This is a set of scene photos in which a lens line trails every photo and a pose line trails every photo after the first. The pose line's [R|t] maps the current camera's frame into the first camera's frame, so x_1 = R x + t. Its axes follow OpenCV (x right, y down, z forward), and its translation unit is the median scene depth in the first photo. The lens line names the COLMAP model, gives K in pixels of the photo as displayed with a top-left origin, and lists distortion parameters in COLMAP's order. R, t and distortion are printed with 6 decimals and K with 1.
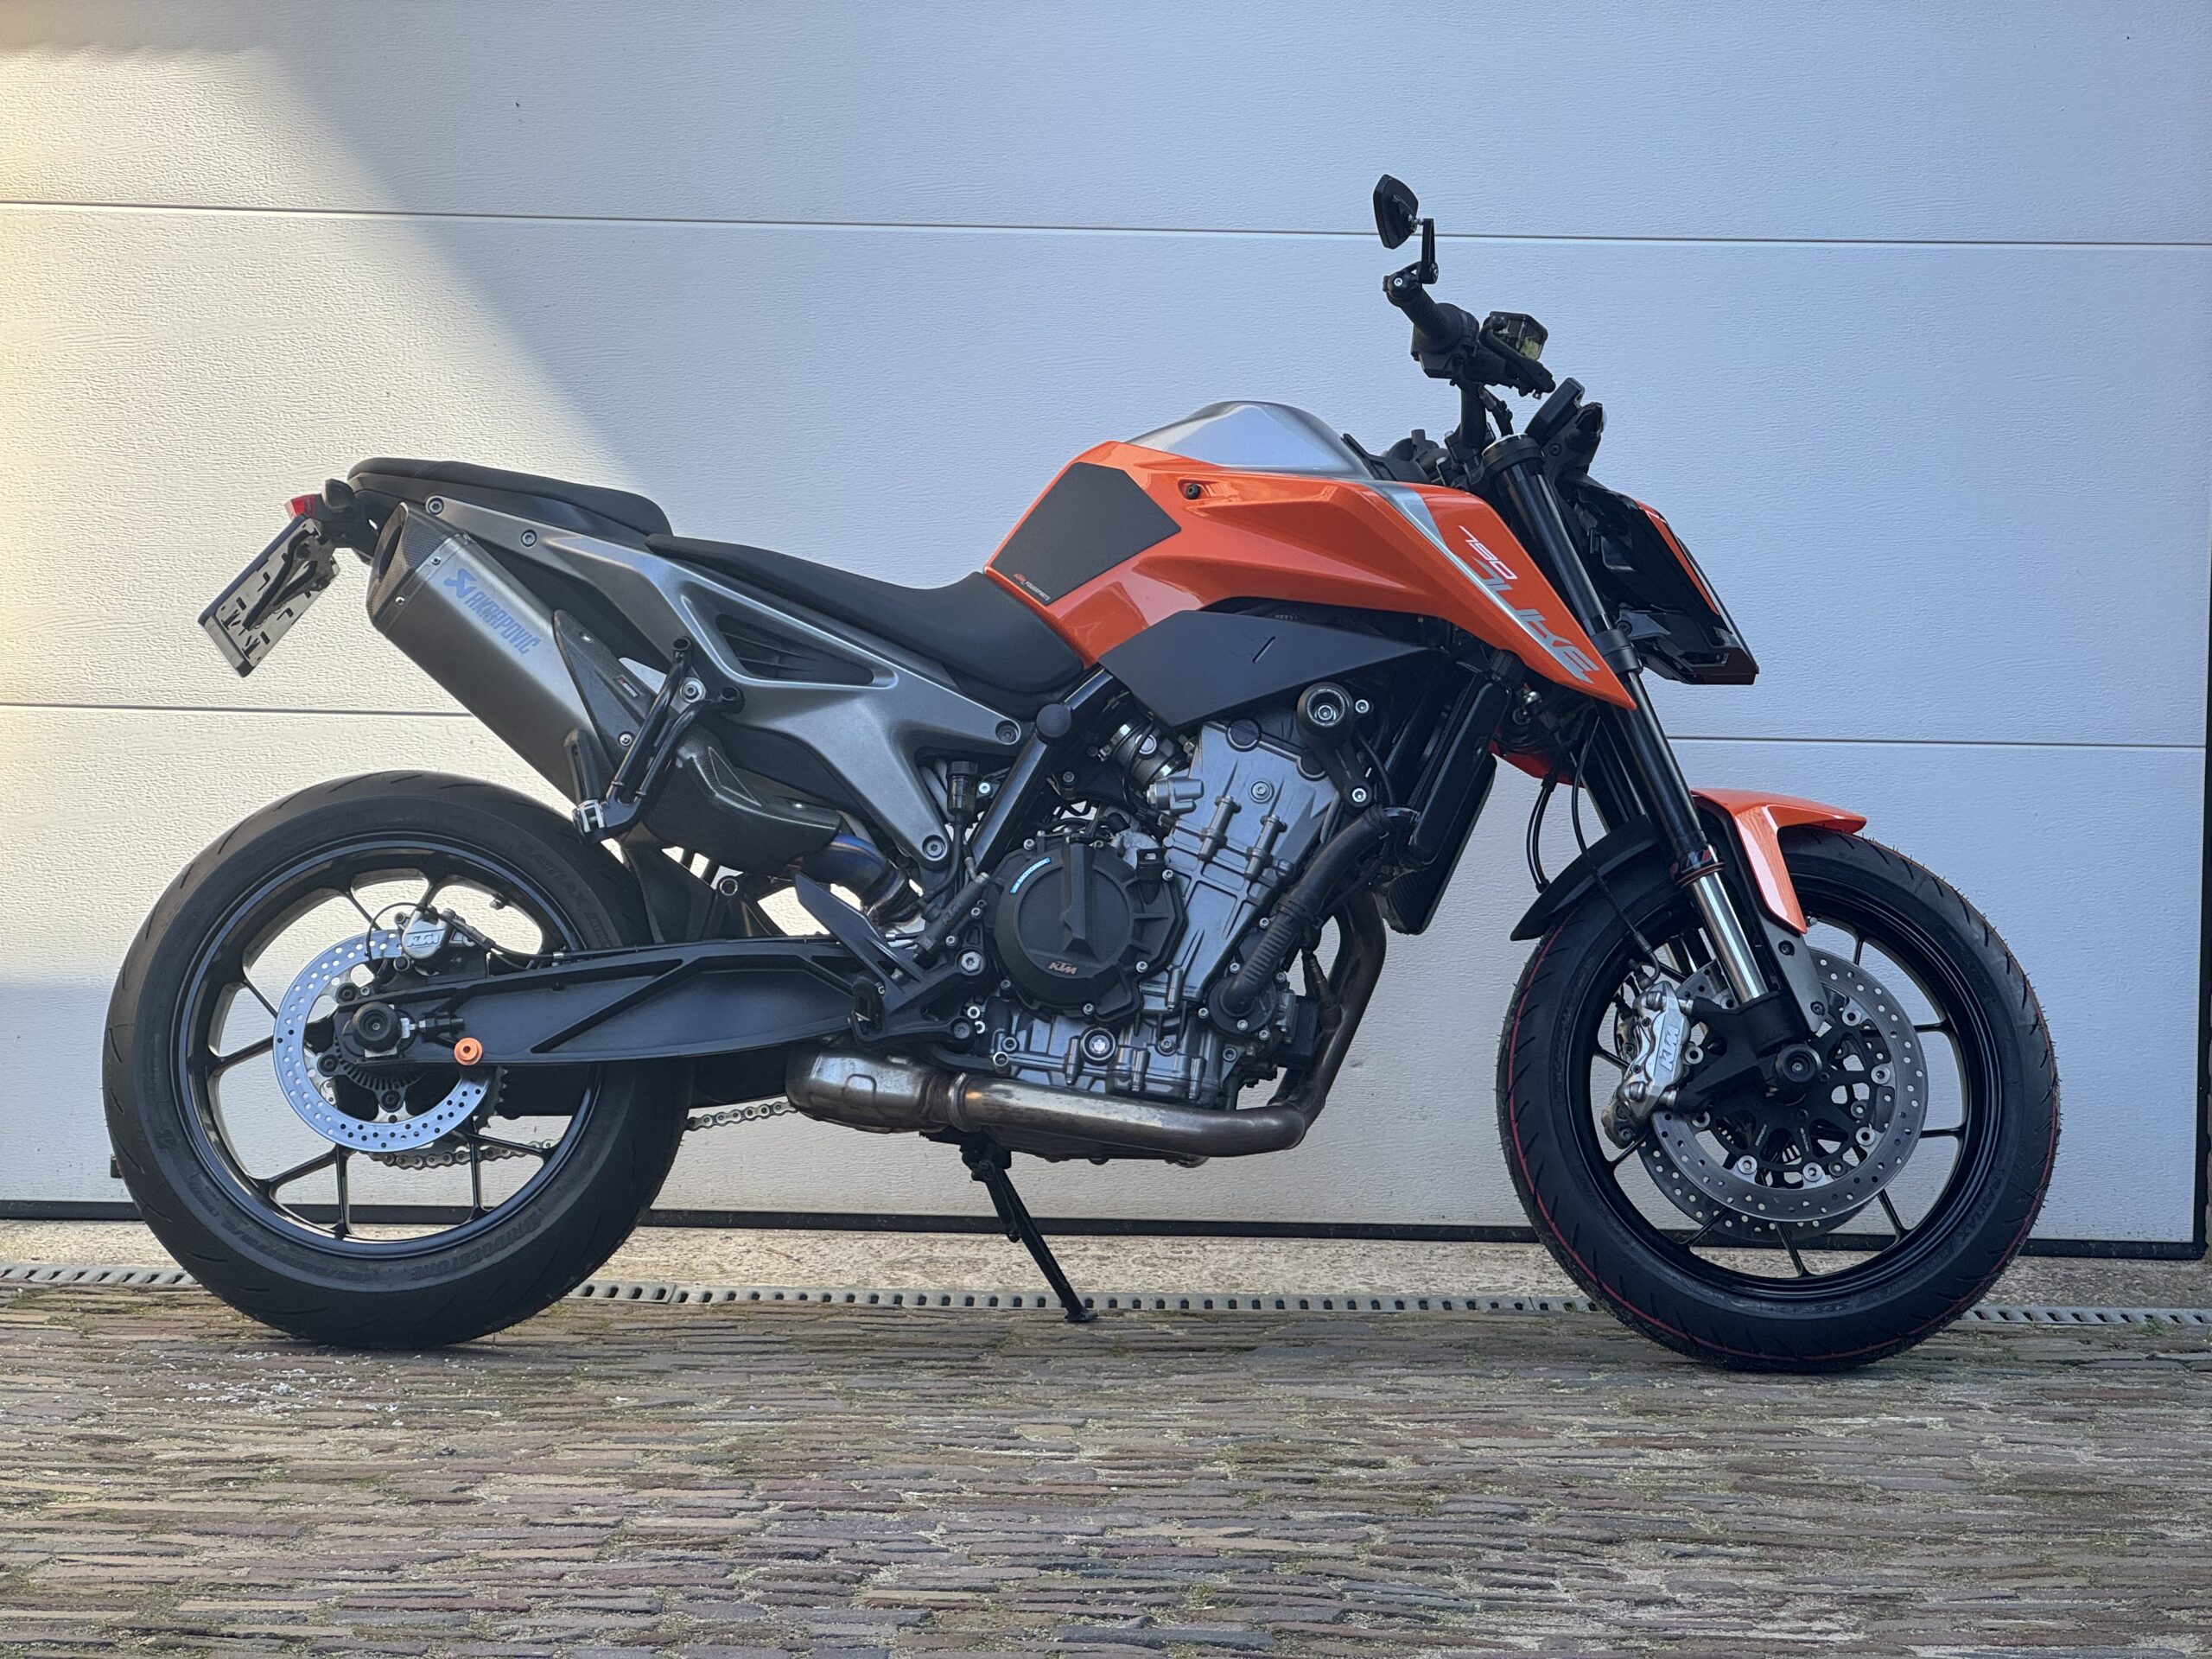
lens RADIAL K [[4838.8, 0, 1106.0], [0, 4838.8, 838.2], [0, 0, 1]] dist [0.116002, 0.000000]
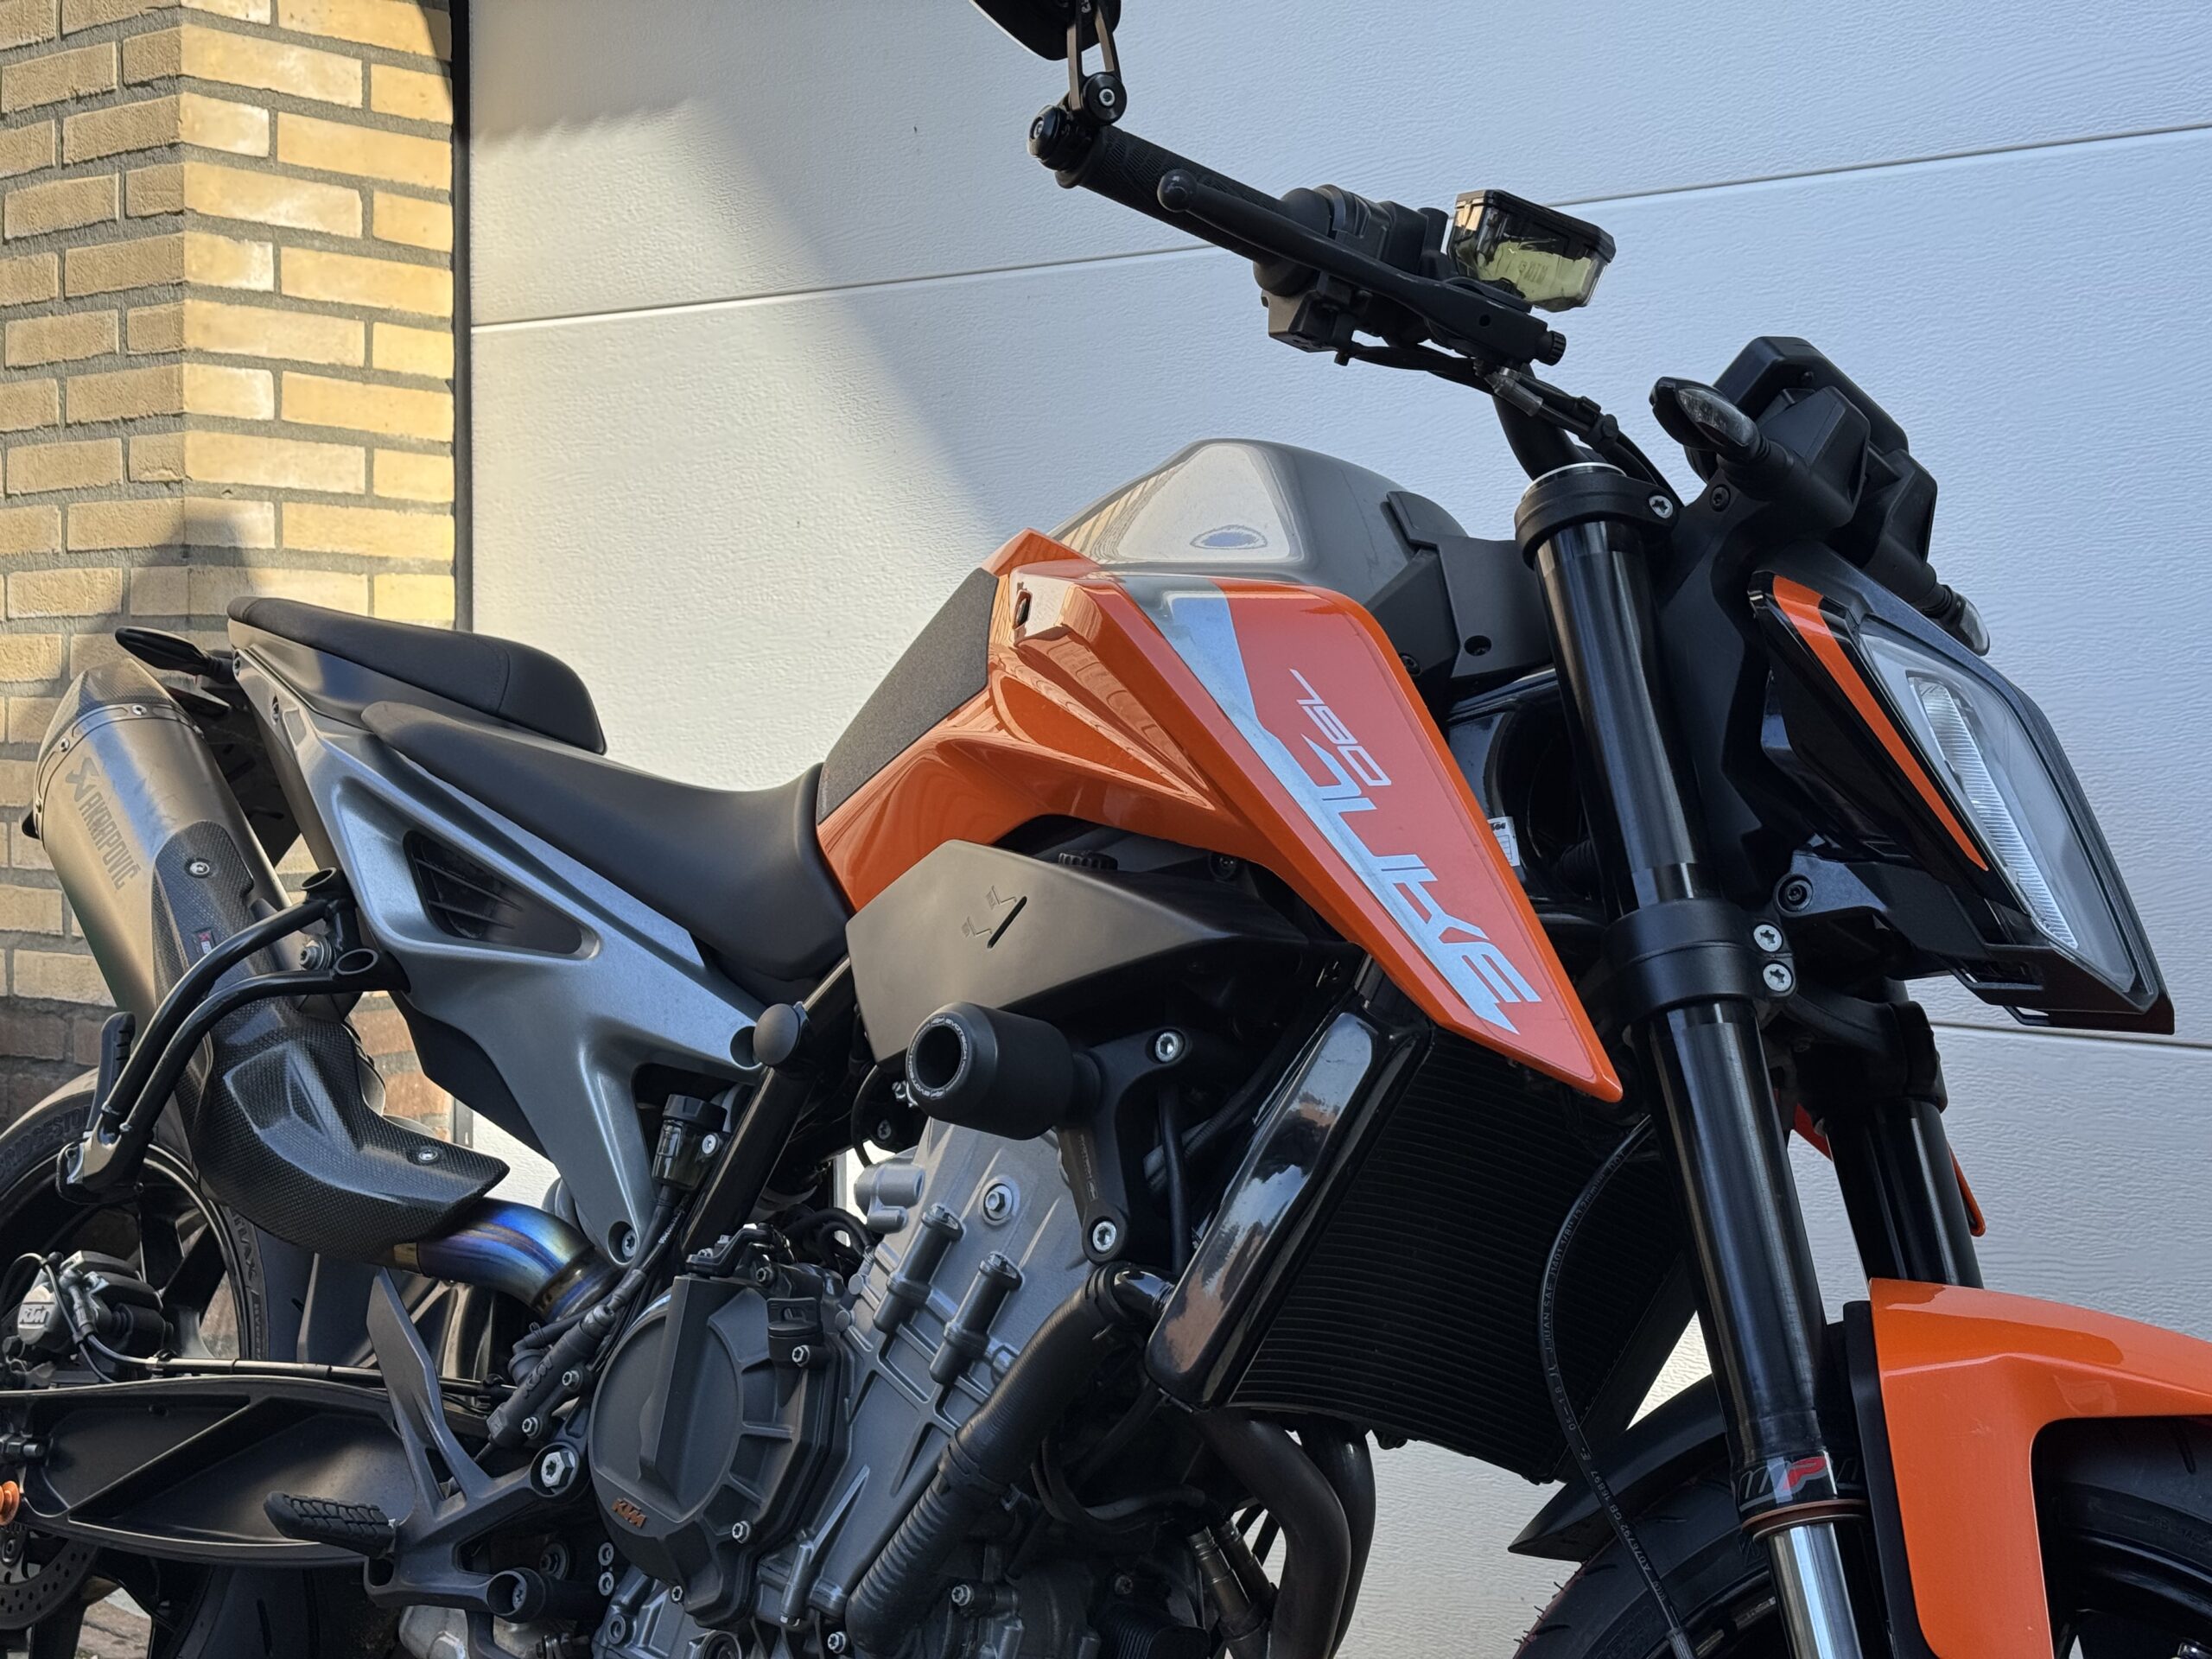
lens RADIAL K [[3071.7, 0, 1104.1], [0, 3071.7, 822.6], [0, 0, 1]] dist [0.119689, 0.000000]
pose [[0.755328, 0.015021, -0.655174, 0.248622], [-0.028162, 0.999558, -0.009550, -0.046454], [0.654741, 0.025664, 0.755417, 0.765674]]
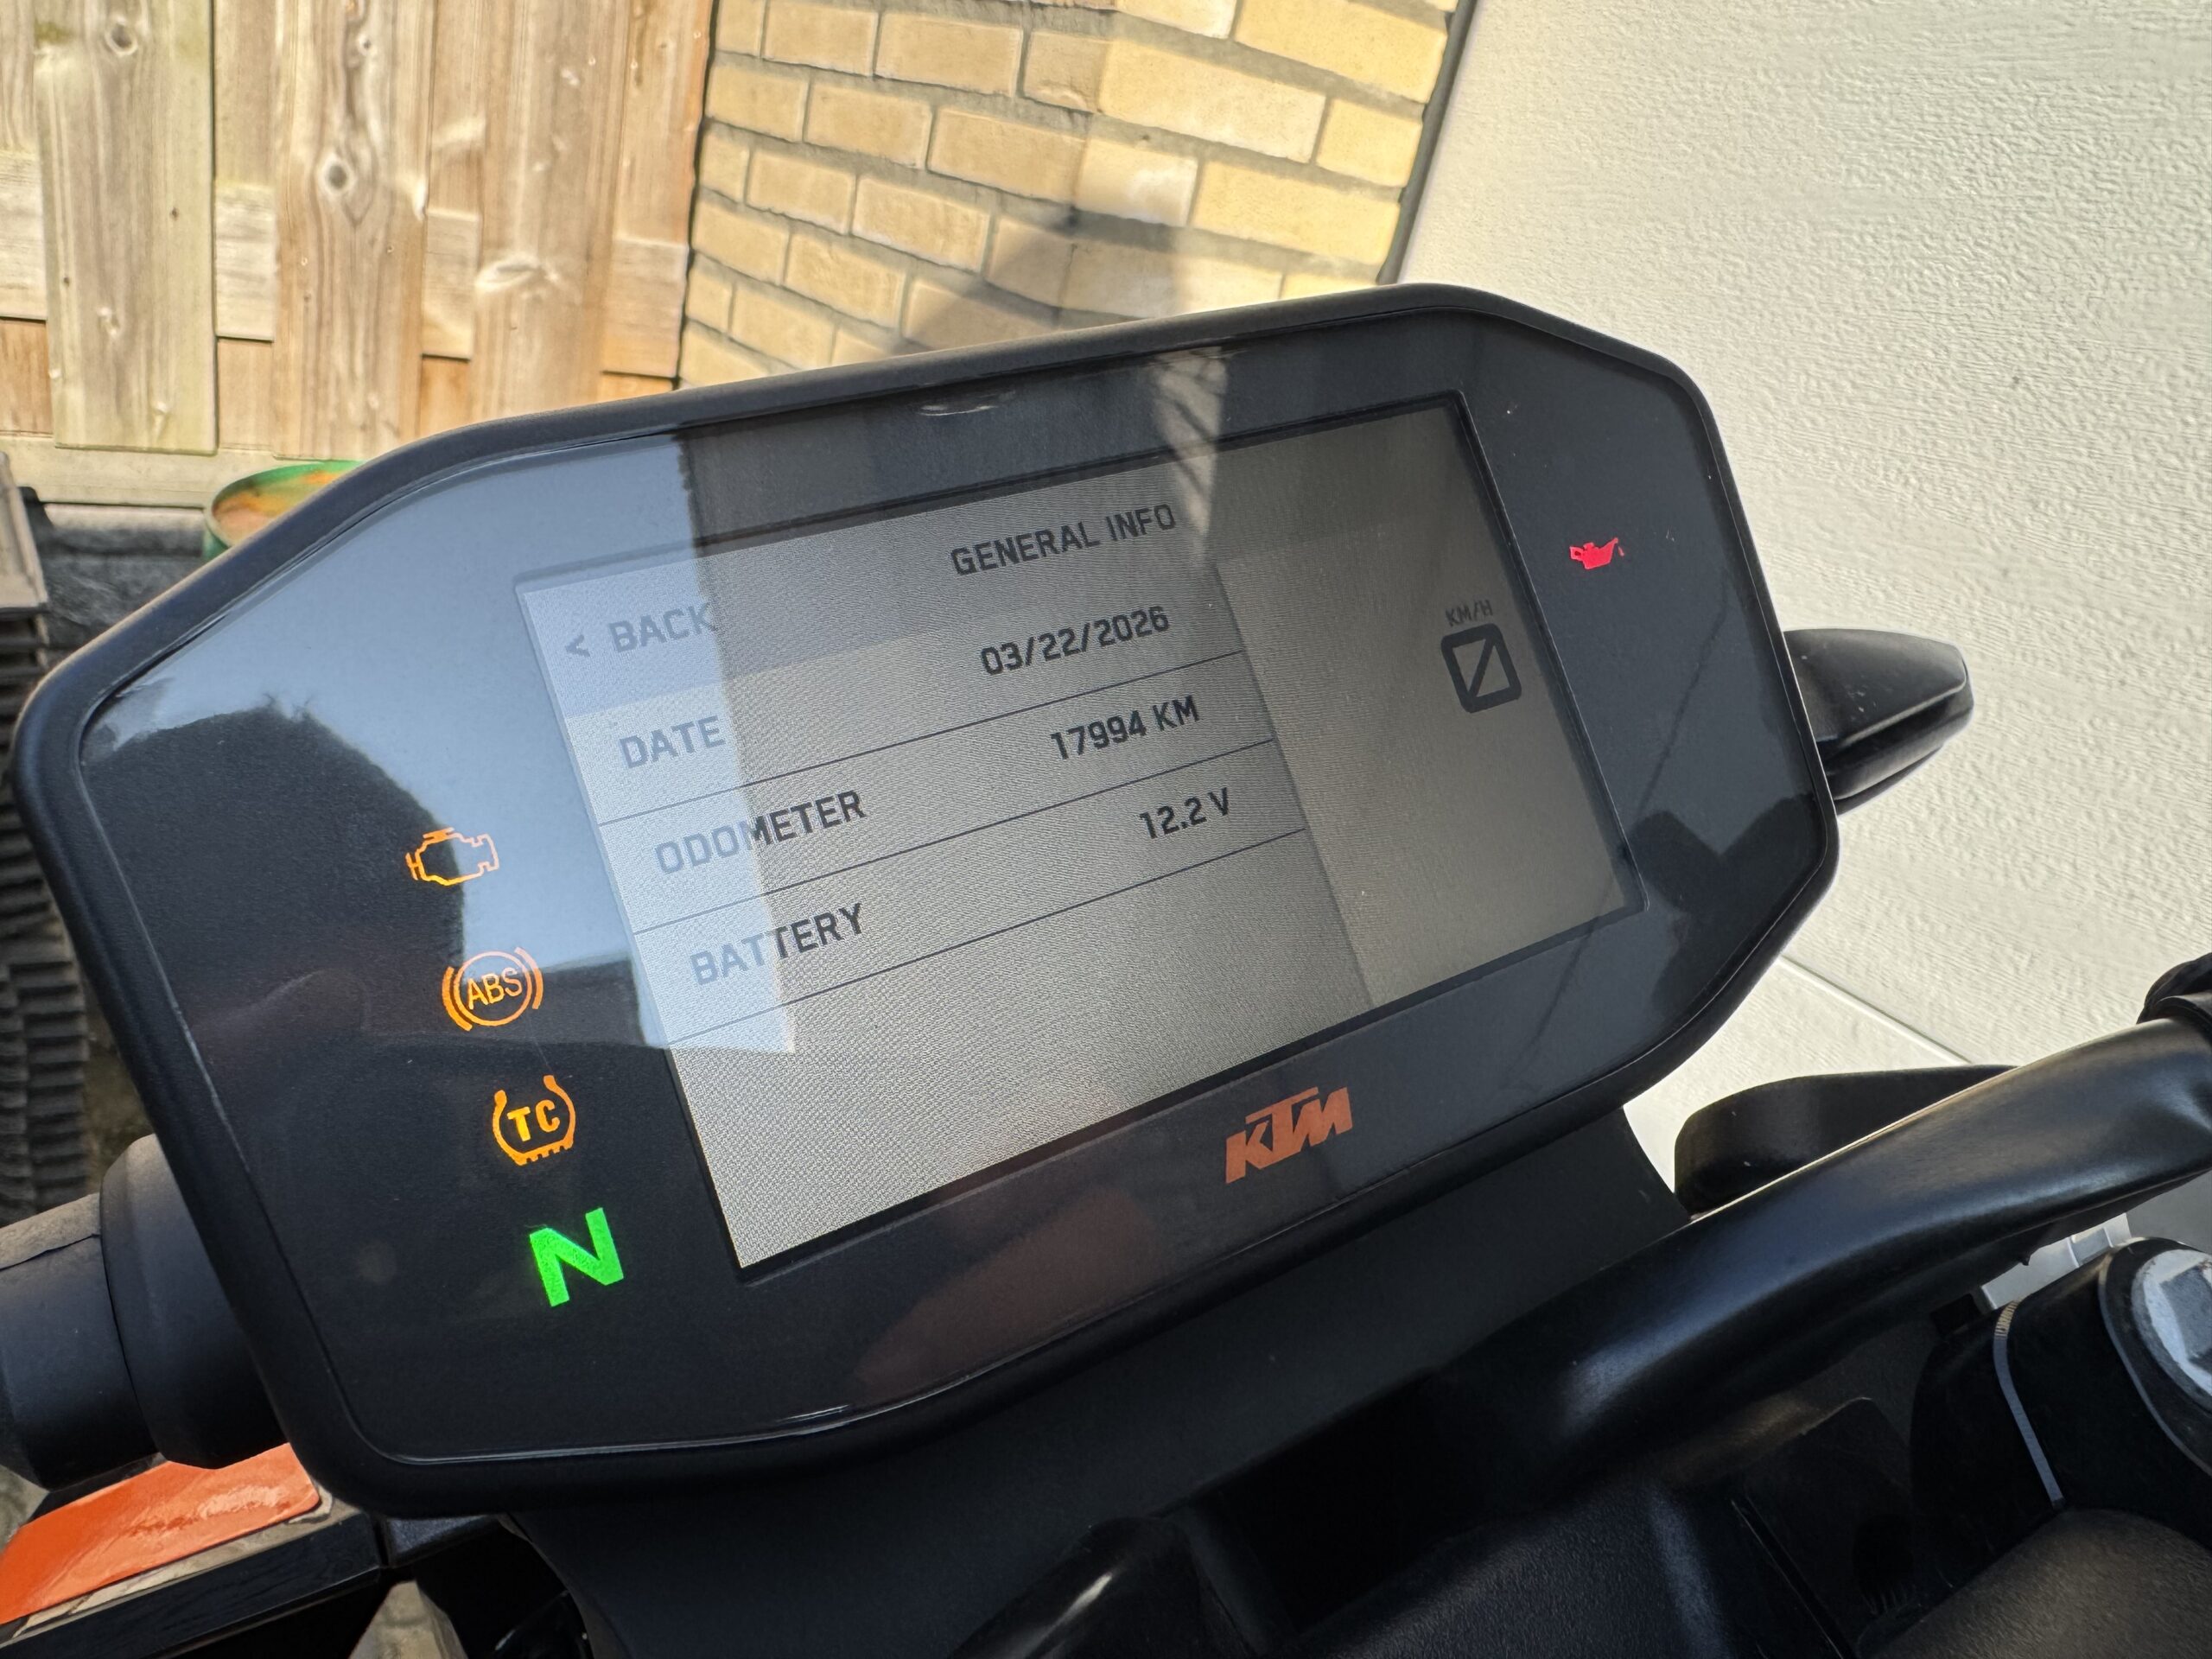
lens RADIAL K [[1486.8, 0, 1079.8], [0, 1486.8, 779.1], [0, 0, 1]] dist [-0.002368, 0.003080]
pose [[0.558053, 0.435545, -0.706312, -0.091939], [-0.236608, 0.899363, 0.367646, -0.104741], [0.795357, -0.038047, 0.604946, 0.969765]]
